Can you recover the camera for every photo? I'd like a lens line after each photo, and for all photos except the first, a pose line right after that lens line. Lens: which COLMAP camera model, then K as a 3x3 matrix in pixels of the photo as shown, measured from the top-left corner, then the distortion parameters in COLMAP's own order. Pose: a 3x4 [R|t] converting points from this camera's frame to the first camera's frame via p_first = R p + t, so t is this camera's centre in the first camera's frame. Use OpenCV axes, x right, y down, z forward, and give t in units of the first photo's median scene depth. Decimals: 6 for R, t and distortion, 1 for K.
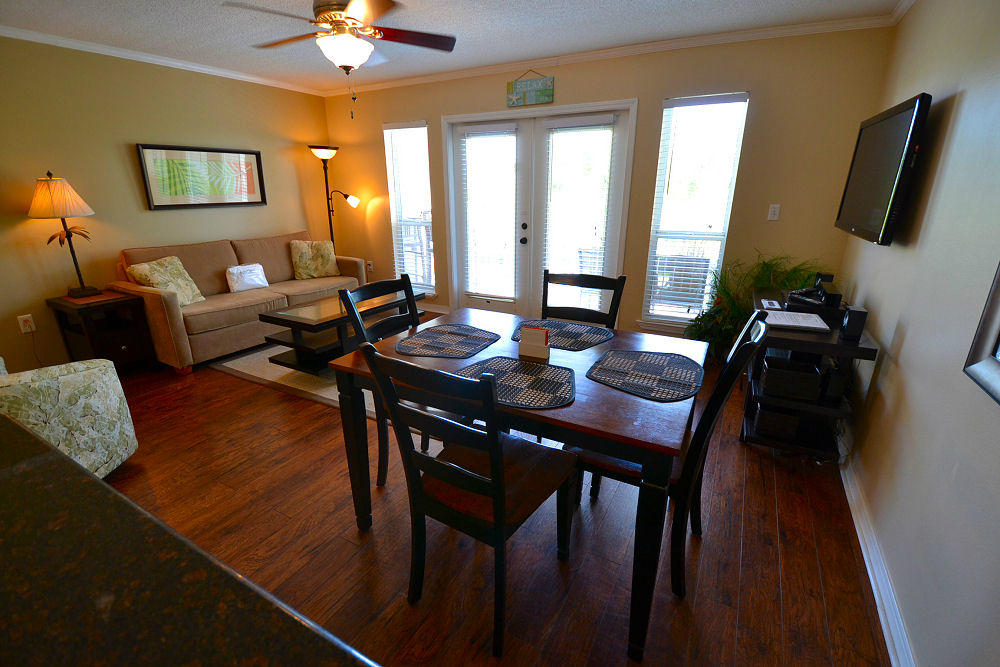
lens RADIAL K [[437.6, 0, 505.1], [0, 437.6, 348.3], [0, 0, 1]] dist [-0.001072, -0.019089]
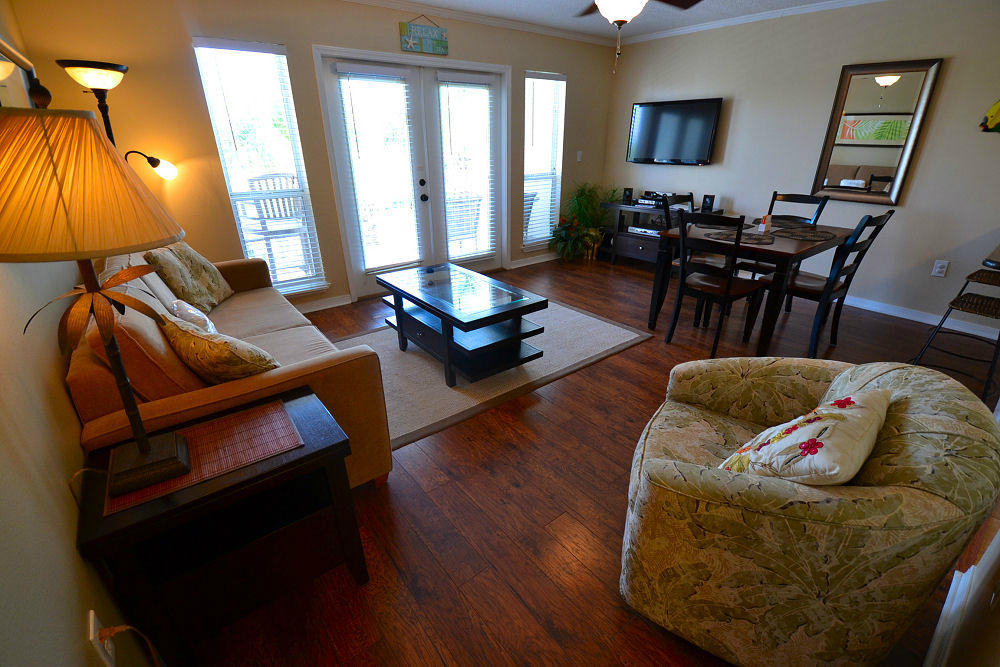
lens RADIAL K [[437.6, 0, 505.1], [0, 437.6, 348.3], [0, 0, 1]] dist [-0.001072, -0.019089]
pose [[0.382262, -0.396523, 0.834653, -0.864276], [0.320742, 0.904030, 0.282586, -0.166697], [-0.866603, 0.159687, 0.472757, 0.454980]]
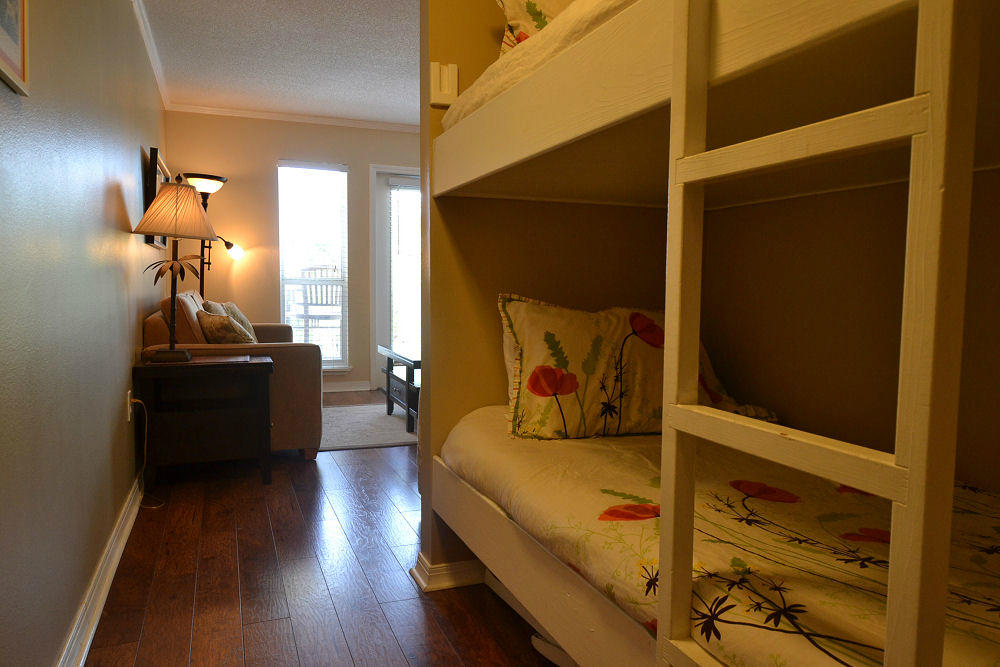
lens RADIAL K [[696.5, 0, 500.0], [0, 696.5, 333.5], [0, 0, 1]] dist [-0.000382, -0.001012]
pose [[0.635974, -0.051757, 0.769973, -1.119351], [0.257971, 0.954608, -0.148908, 0.085537], [-0.727316, 0.293333, 0.620458, 0.019896]]
